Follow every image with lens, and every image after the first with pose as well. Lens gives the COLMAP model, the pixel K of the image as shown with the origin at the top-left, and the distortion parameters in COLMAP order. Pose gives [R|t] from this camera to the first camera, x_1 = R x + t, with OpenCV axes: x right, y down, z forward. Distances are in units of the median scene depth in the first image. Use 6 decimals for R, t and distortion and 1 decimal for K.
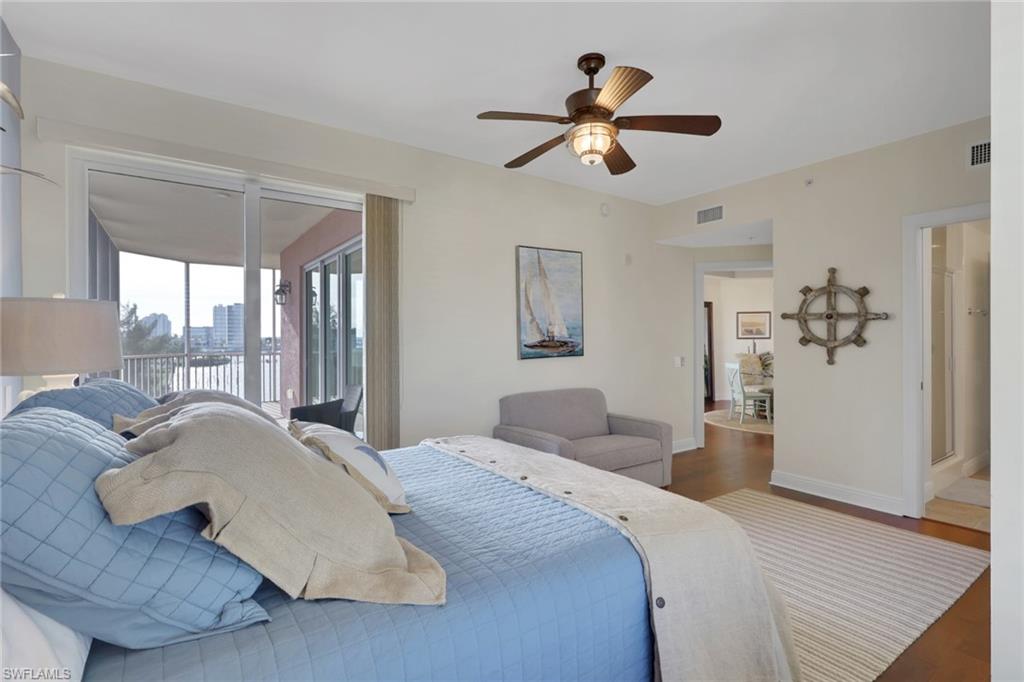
lens RADIAL K [[493.3, 0, 523.0], [0, 493.3, 339.5], [0, 0, 1]] dist [-0.001889, 0.000031]
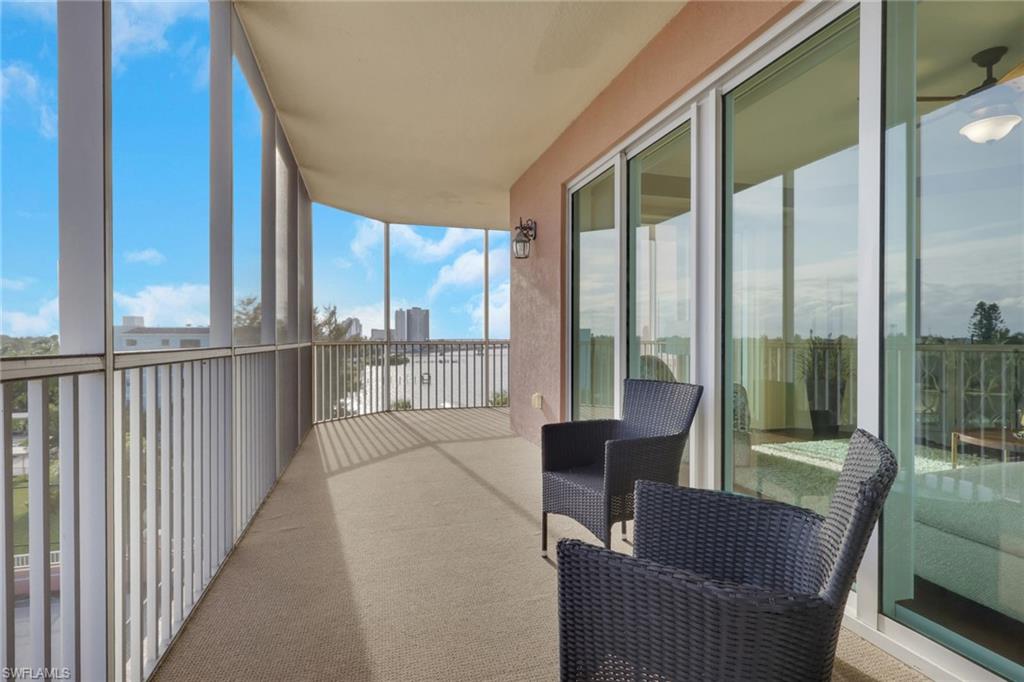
lens RADIAL K [[489.4, 0, 512.6], [0, 489.4, 347.4], [0, 0, 1]] dist [0.000207, 0.000493]
pose [[0.949174, 0.009110, -0.314619, -0.235302], [-0.007628, 0.999953, 0.005943, 0.031502], [0.314658, -0.003241, 0.949199, 0.311240]]
